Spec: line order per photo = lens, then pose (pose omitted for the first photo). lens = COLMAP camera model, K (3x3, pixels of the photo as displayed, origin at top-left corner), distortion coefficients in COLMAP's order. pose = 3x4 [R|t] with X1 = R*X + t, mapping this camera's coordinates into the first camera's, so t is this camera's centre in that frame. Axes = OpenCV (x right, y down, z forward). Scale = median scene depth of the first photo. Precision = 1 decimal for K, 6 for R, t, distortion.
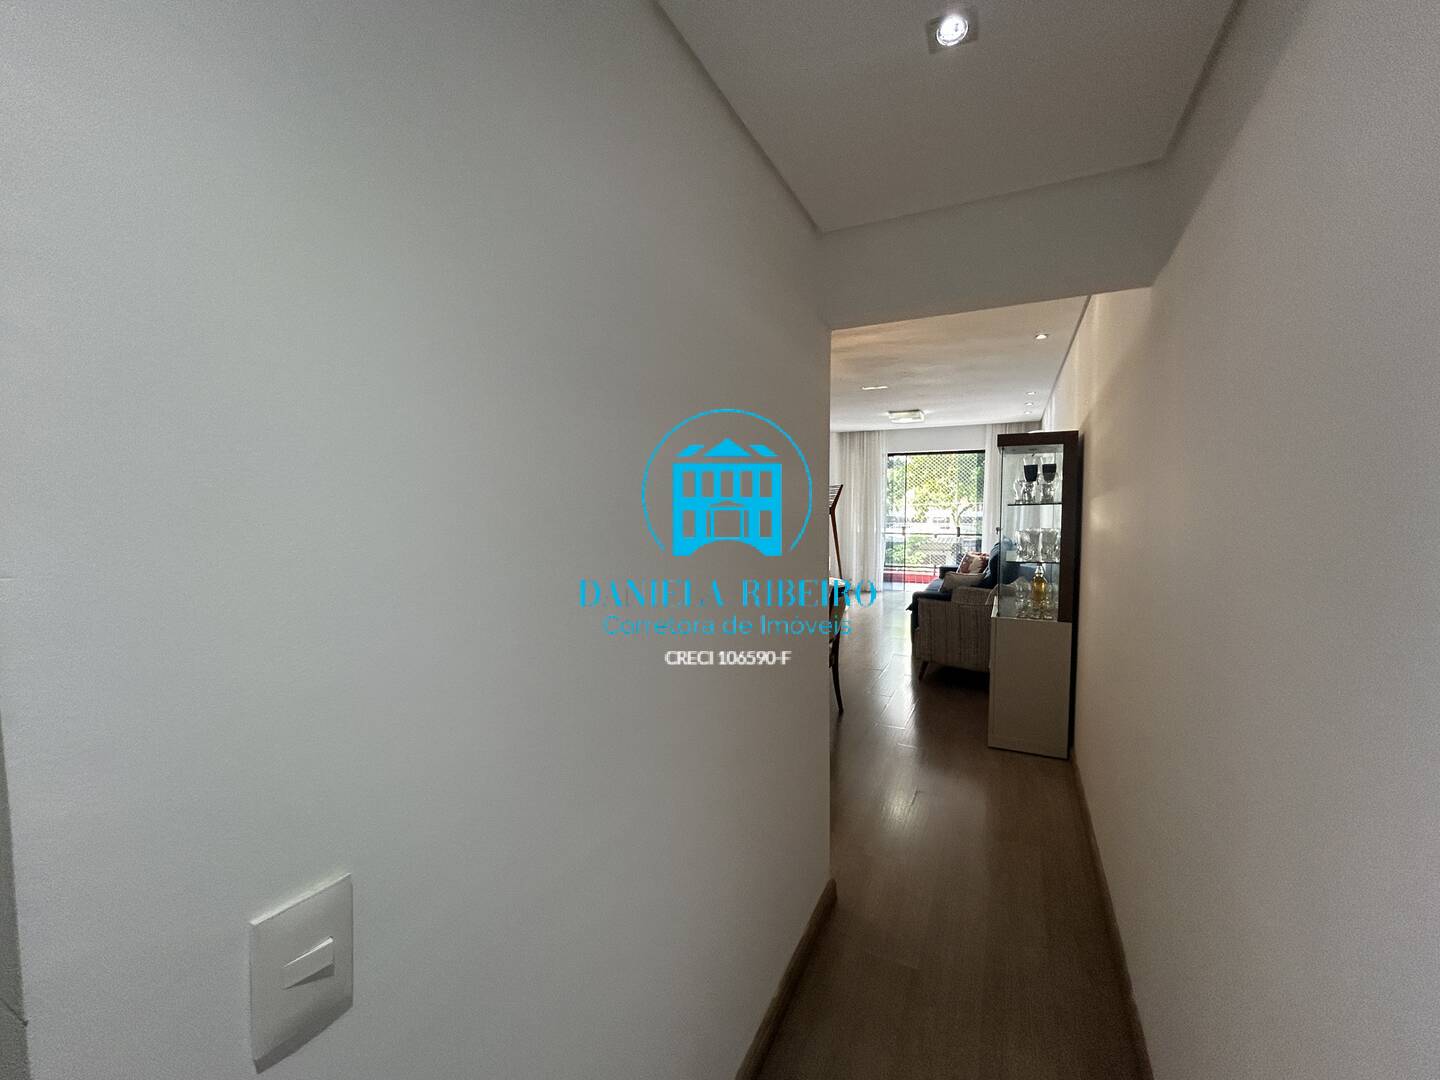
lens RADIAL K [[586.4, 0, 716.6], [0, 586.4, 536.5], [0, 0, 1]] dist [-0.000954, 0.001275]
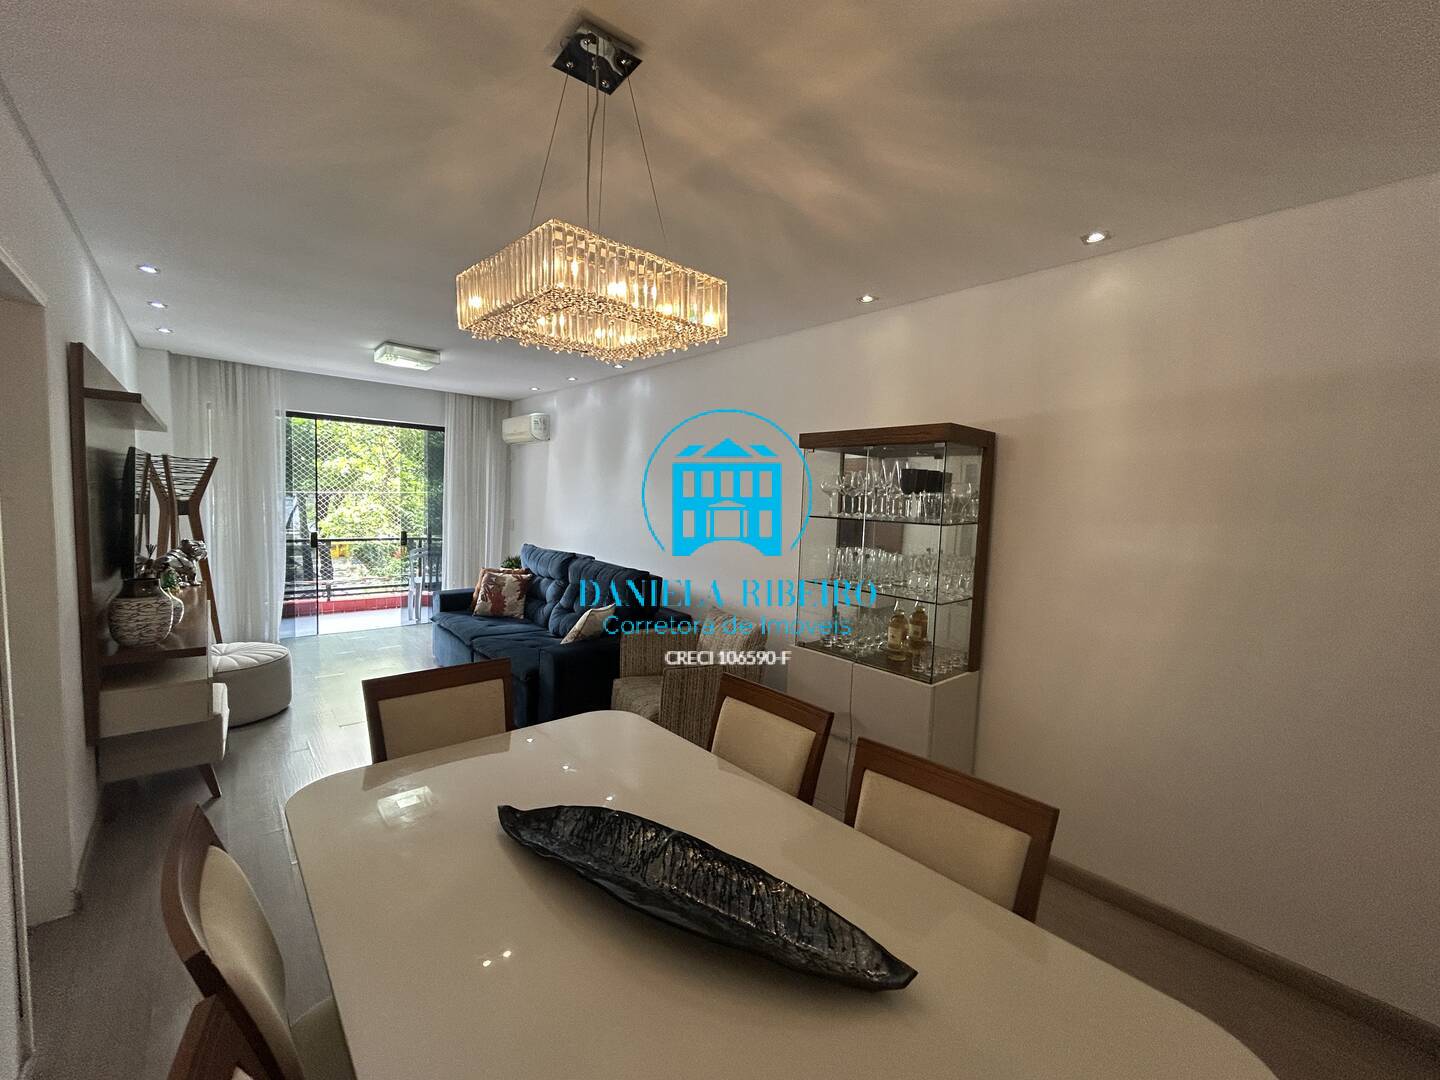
lens RADIAL K [[586.4, 0, 719.5], [0, 586.4, 536.5], [0, 0, 1]] dist [-0.000954, 0.001275]
pose [[0.373333, -0.042408, 0.926727, -0.126749], [0.021975, 0.999079, 0.036866, -0.034475], [-0.927437, 0.006602, 0.373921, 0.477505]]
